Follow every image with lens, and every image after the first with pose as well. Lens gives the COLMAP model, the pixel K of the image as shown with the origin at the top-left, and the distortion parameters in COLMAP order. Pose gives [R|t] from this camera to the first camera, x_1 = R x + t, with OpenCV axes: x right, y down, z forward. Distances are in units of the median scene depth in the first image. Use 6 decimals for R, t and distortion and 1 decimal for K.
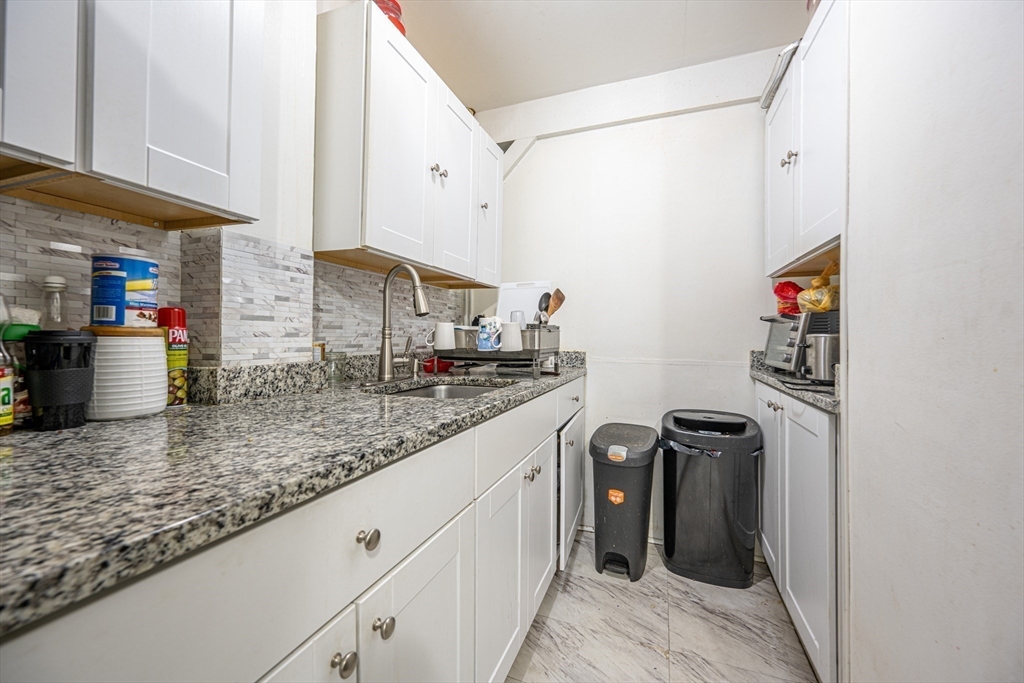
lens RADIAL K [[401.0, 0, 516.6], [0, 401.0, 341.7], [0, 0, 1]] dist [0.000894, -0.000107]
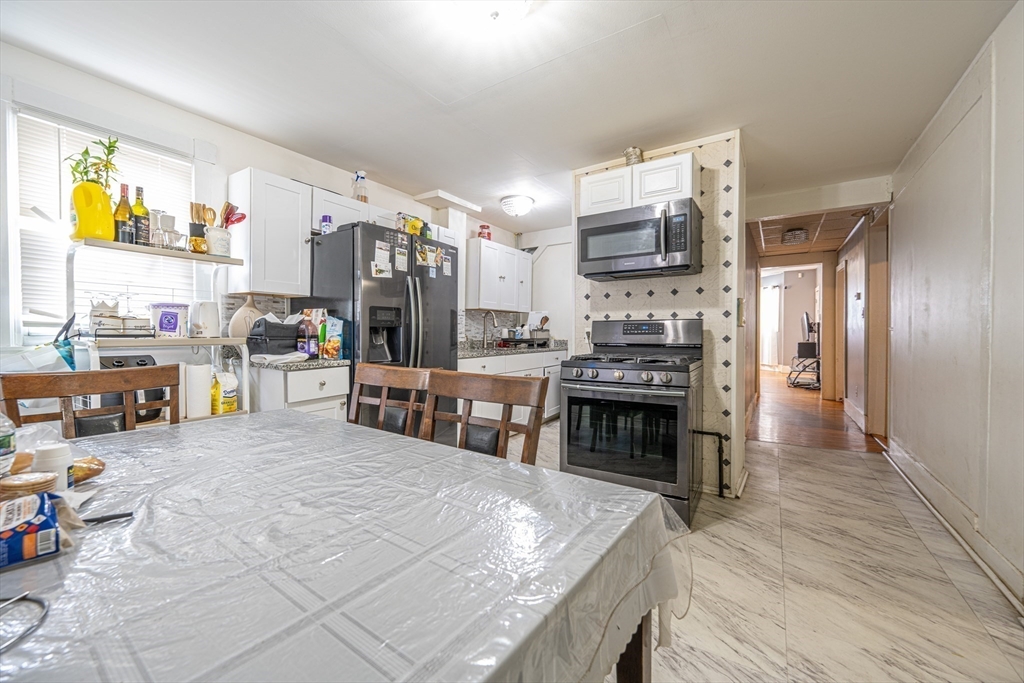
lens RADIAL K [[401.0, 0, 510.3], [0, 401.0, 340.6], [0, 0, 1]] dist [0.000894, -0.000107]
pose [[0.971824, 0.000183, -0.235706, 0.496500], [0.002118, 0.999953, 0.009507, 0.009579], [0.235697, -0.009738, 0.971778, -1.639201]]
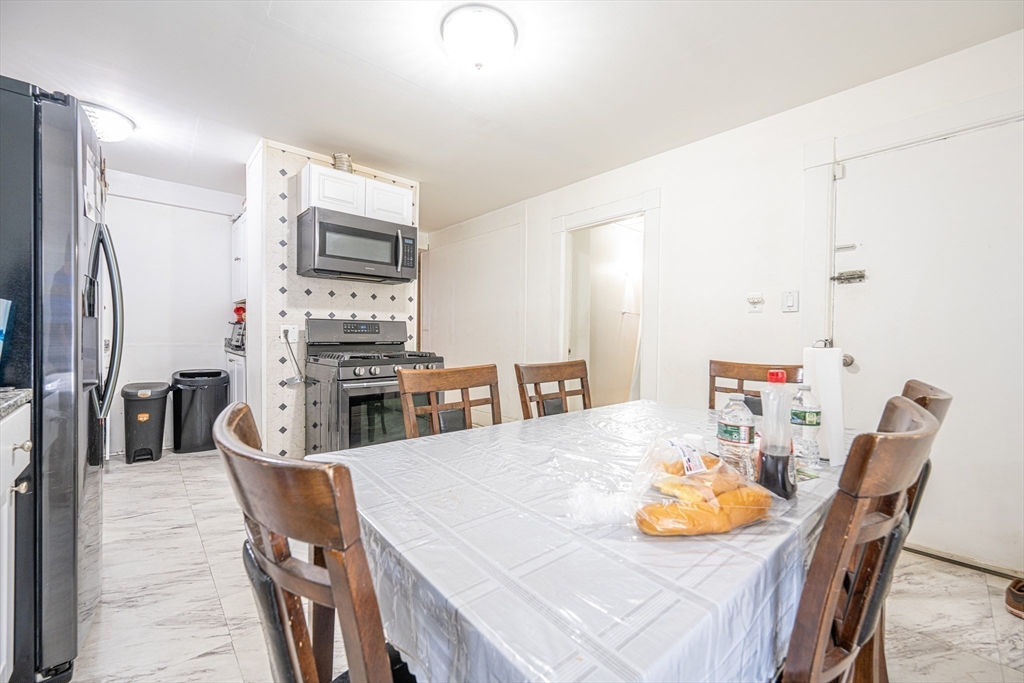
lens RADIAL K [[401.0, 0, 517.1], [0, 401.0, 340.1], [0, 0, 1]] dist [0.000894, -0.000107]
pose [[0.460332, -0.011753, 0.887669, -0.588984], [0.001111, 0.999919, 0.012663, 0.009149], [-0.887746, -0.004843, 0.460308, -1.364703]]
